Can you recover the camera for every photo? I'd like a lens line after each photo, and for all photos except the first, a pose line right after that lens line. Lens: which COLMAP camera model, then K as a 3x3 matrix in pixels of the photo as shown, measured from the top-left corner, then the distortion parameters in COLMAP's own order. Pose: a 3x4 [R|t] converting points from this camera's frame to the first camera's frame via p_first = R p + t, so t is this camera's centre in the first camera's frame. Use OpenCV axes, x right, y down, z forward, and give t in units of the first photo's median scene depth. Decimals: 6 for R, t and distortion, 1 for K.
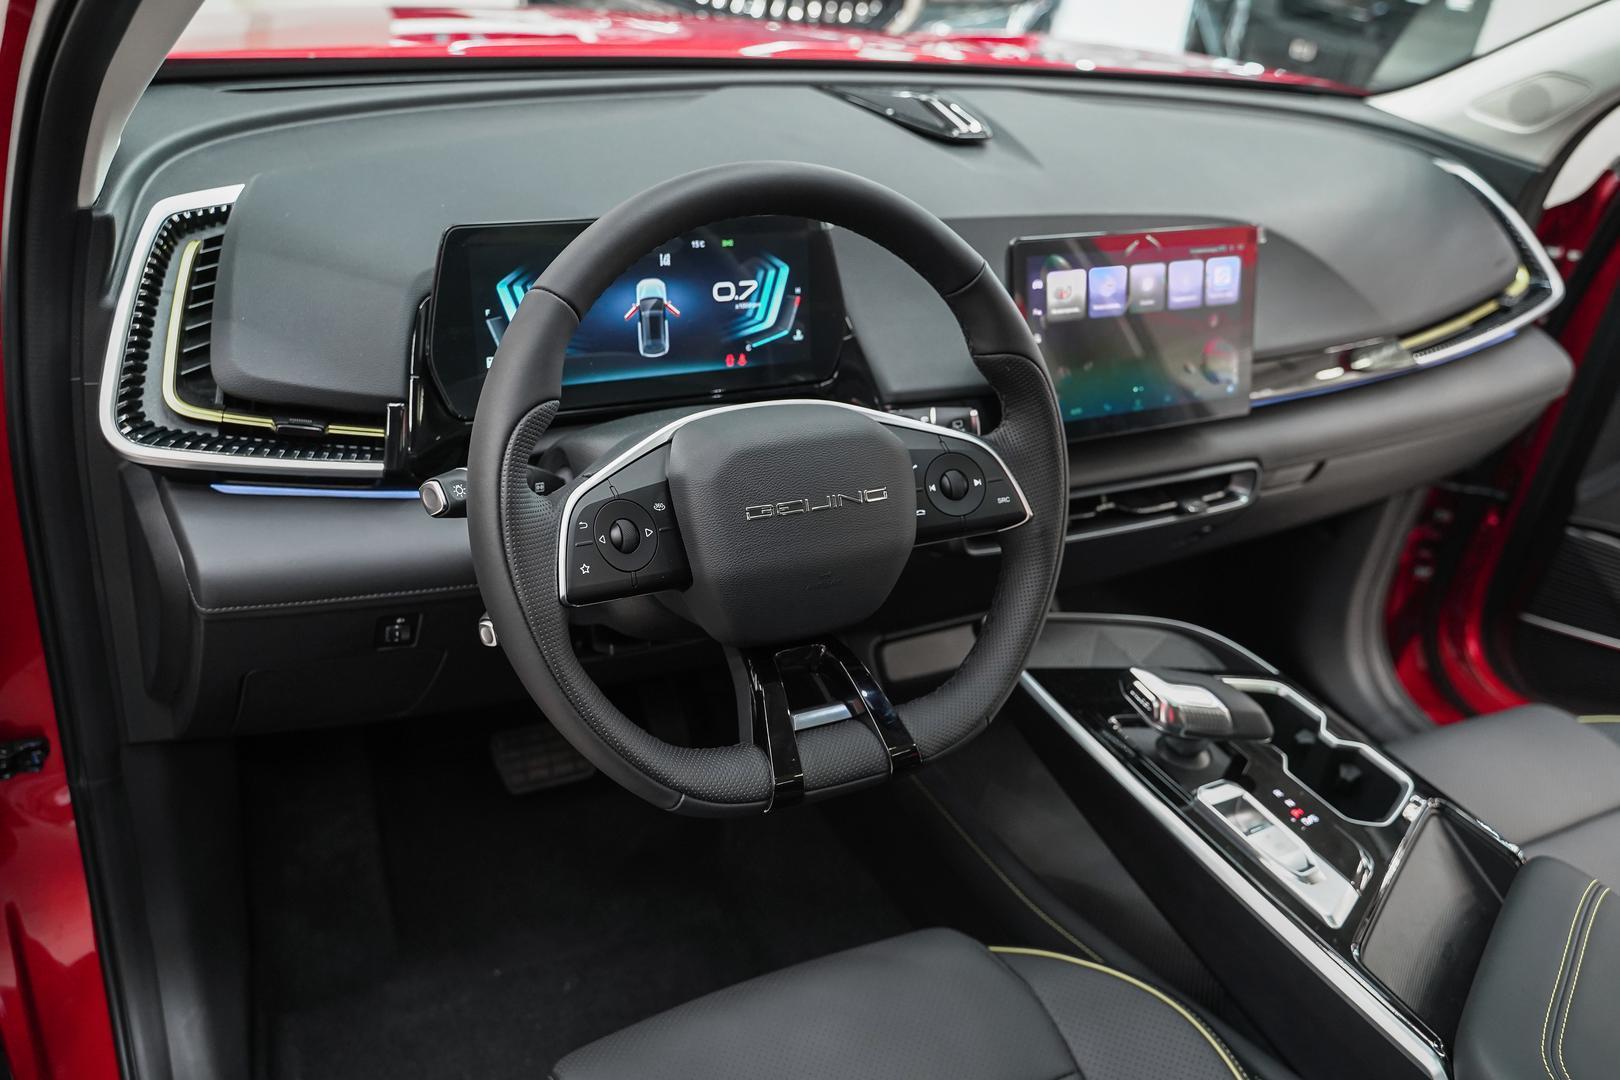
lens RADIAL K [[1378.5, 0, 810.0], [0, 1378.5, 540.0], [0, 0, 1]] dist [0.005859, -0.004675]
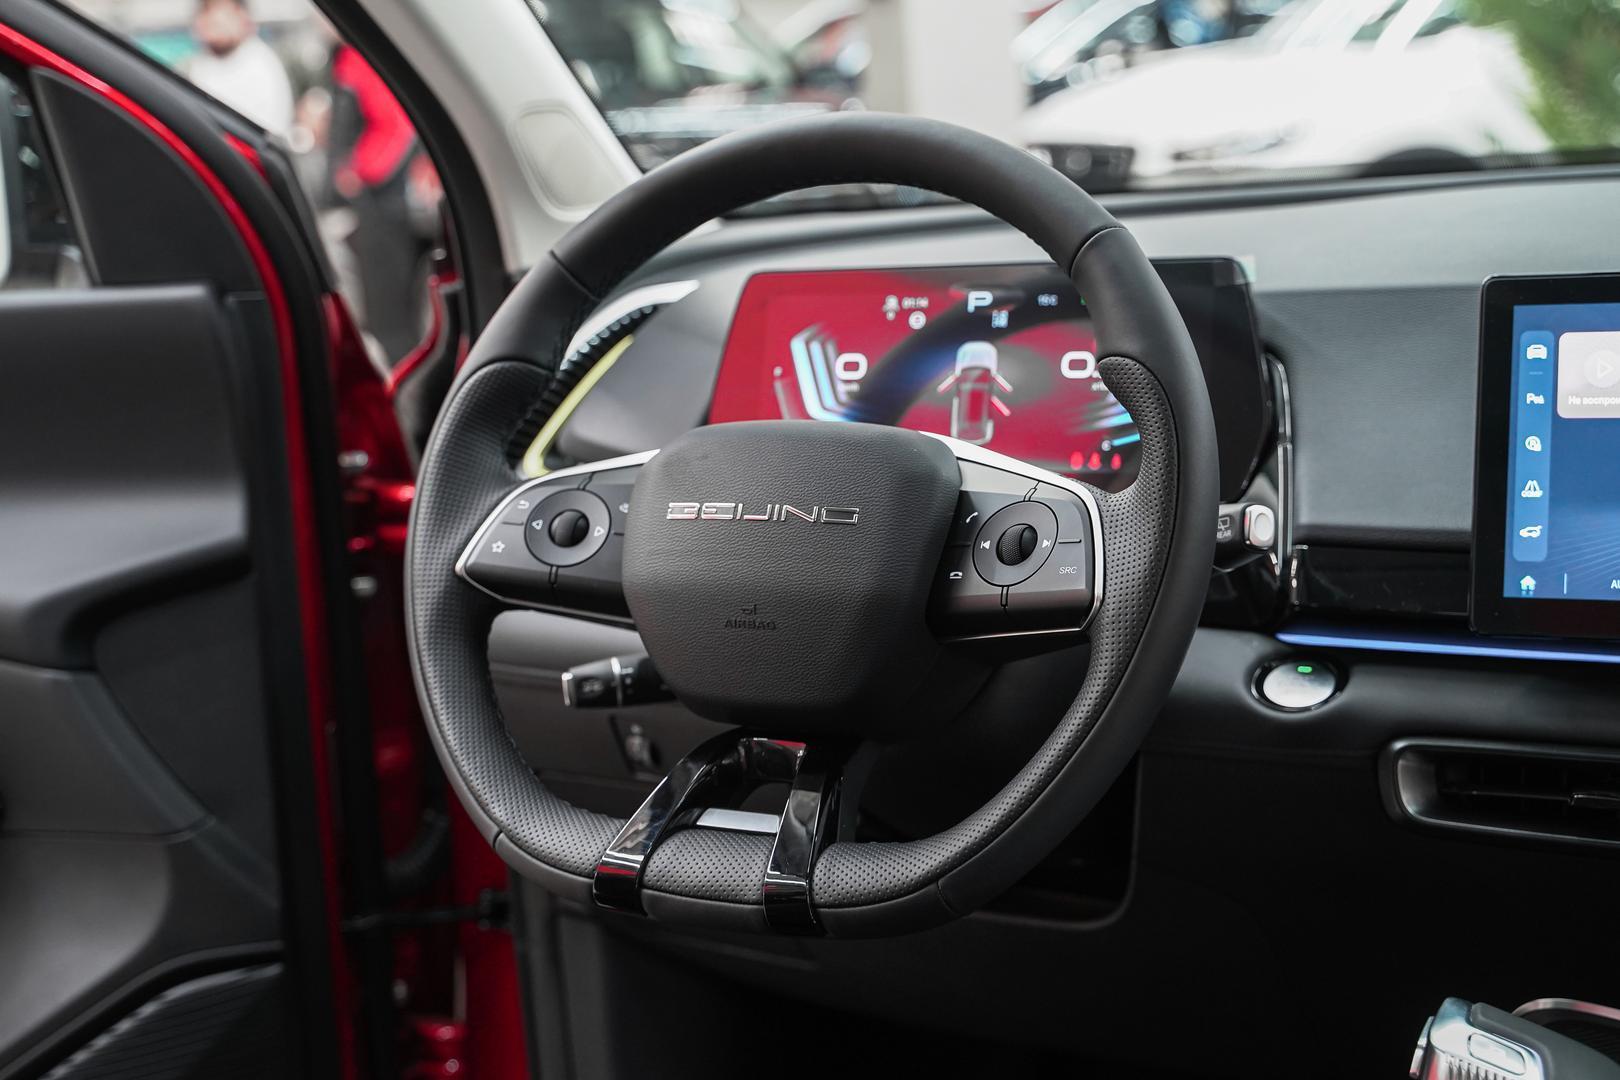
lens RADIAL K [[2317.6, 0, 814.8], [0, 2317.6, 501.1], [0, 0, 1]] dist [-0.005415, -0.020003]
pose [[0.552841, -0.017624, -0.833101, 0.842622], [-0.295872, 0.930481, -0.216023, 0.181108], [0.778991, 0.365917, 0.509193, 0.302031]]
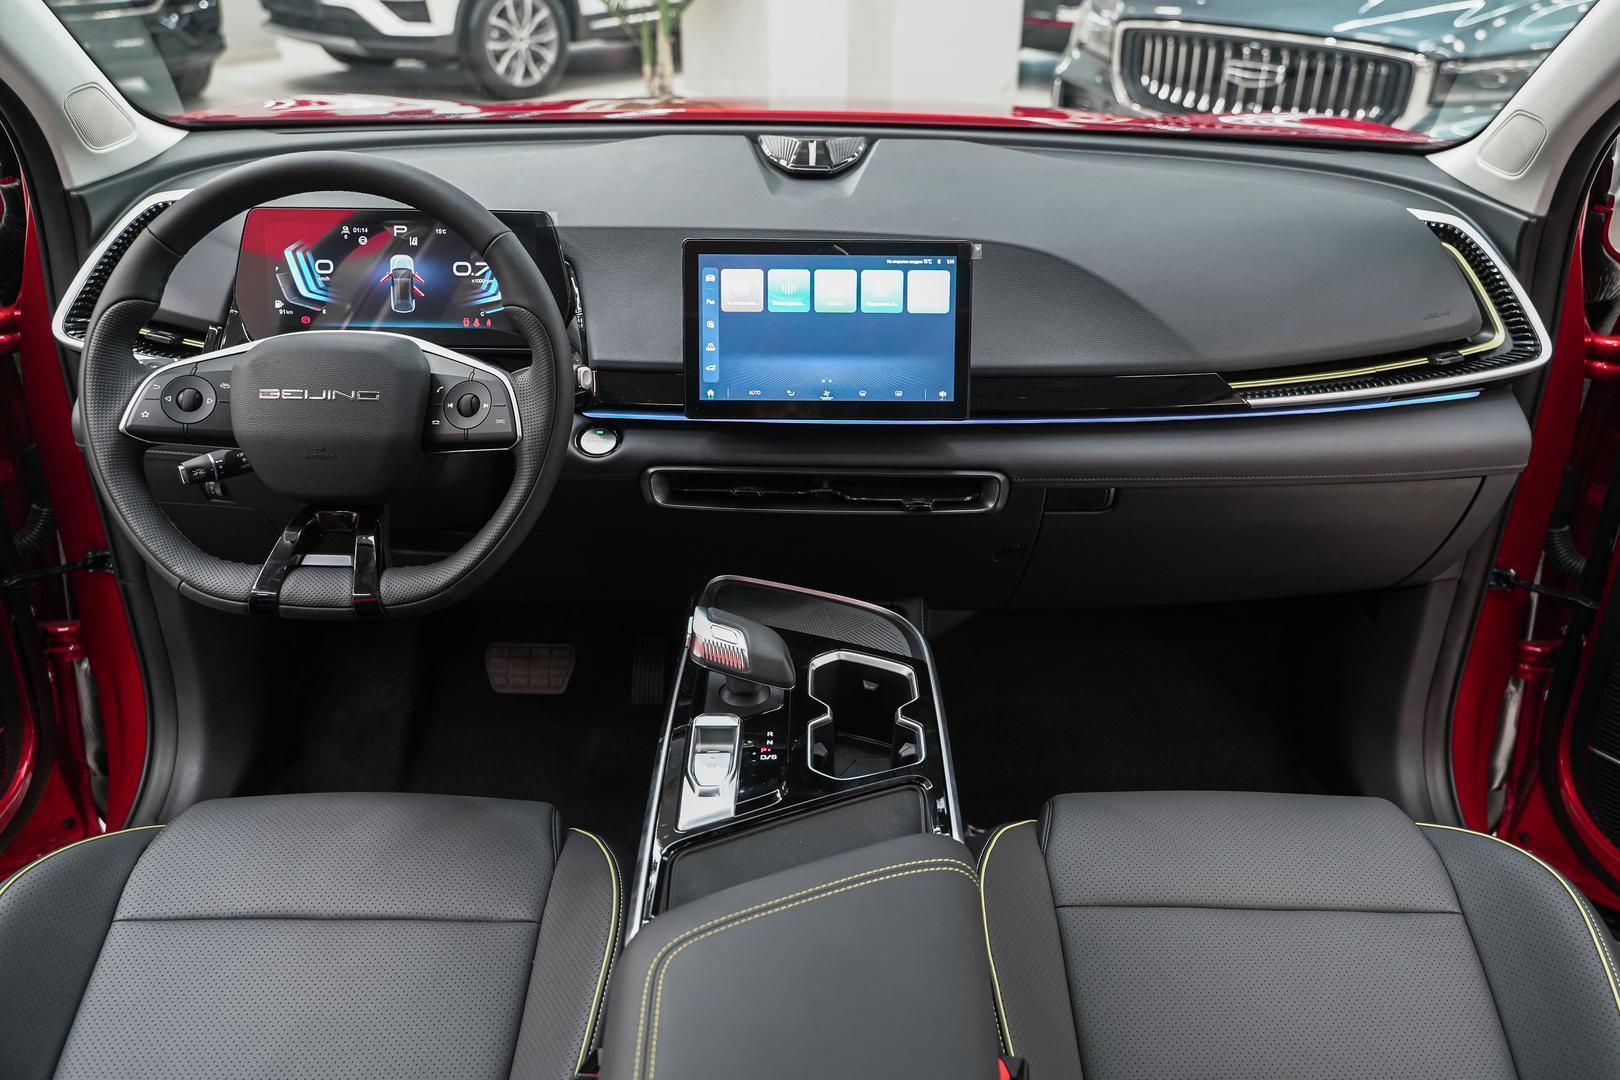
lens RADIAL K [[1343.9, 0, 816.2], [0, 1343.9, 496.7], [0, 0, 1]] dist [0.011112, -0.004938]
pose [[0.871334, 0.109638, -0.478285, 0.848638], [-0.160454, 0.984796, -0.066567, 0.063236], [0.463715, 0.134744, 0.875678, 0.063386]]
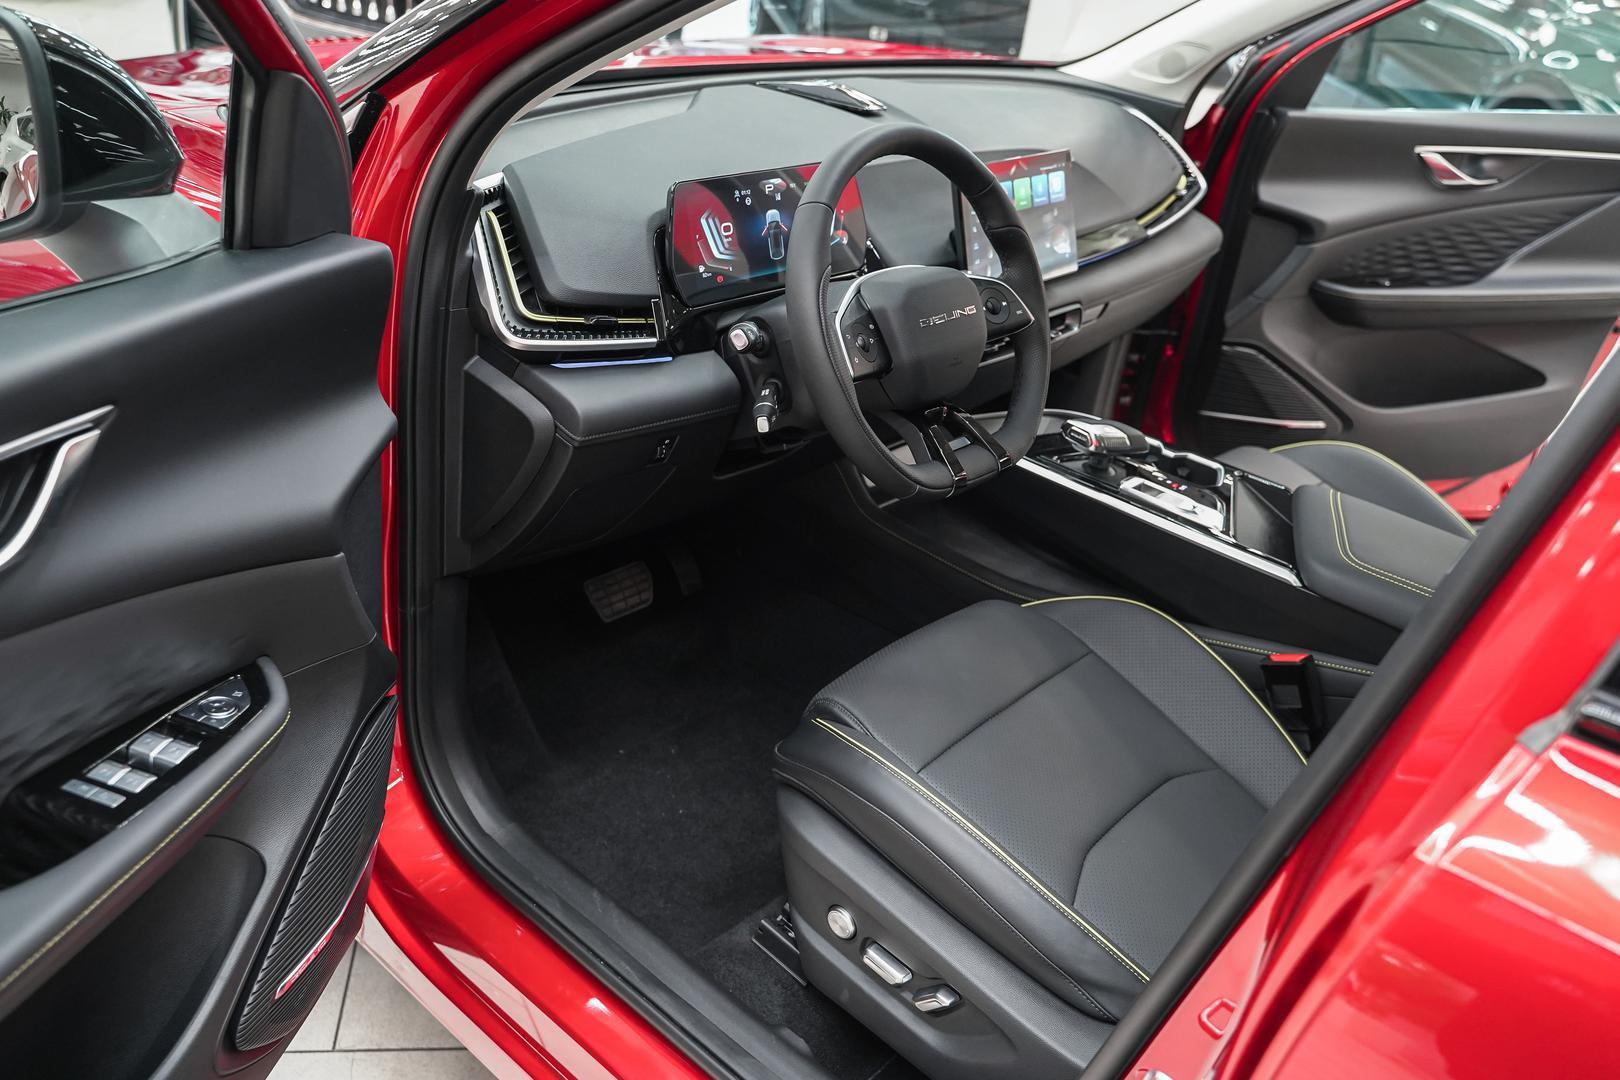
lens RADIAL K [[1378.5, 0, 810.0], [0, 1378.5, 540.0], [0, 0, 1]] dist [0.005859, -0.004675]
pose [[0.942026, -0.165170, 0.292071, -0.566446], [0.163946, 0.986048, 0.028842, 0.137032], [-0.292760, 0.020714, 0.955962, -0.482906]]
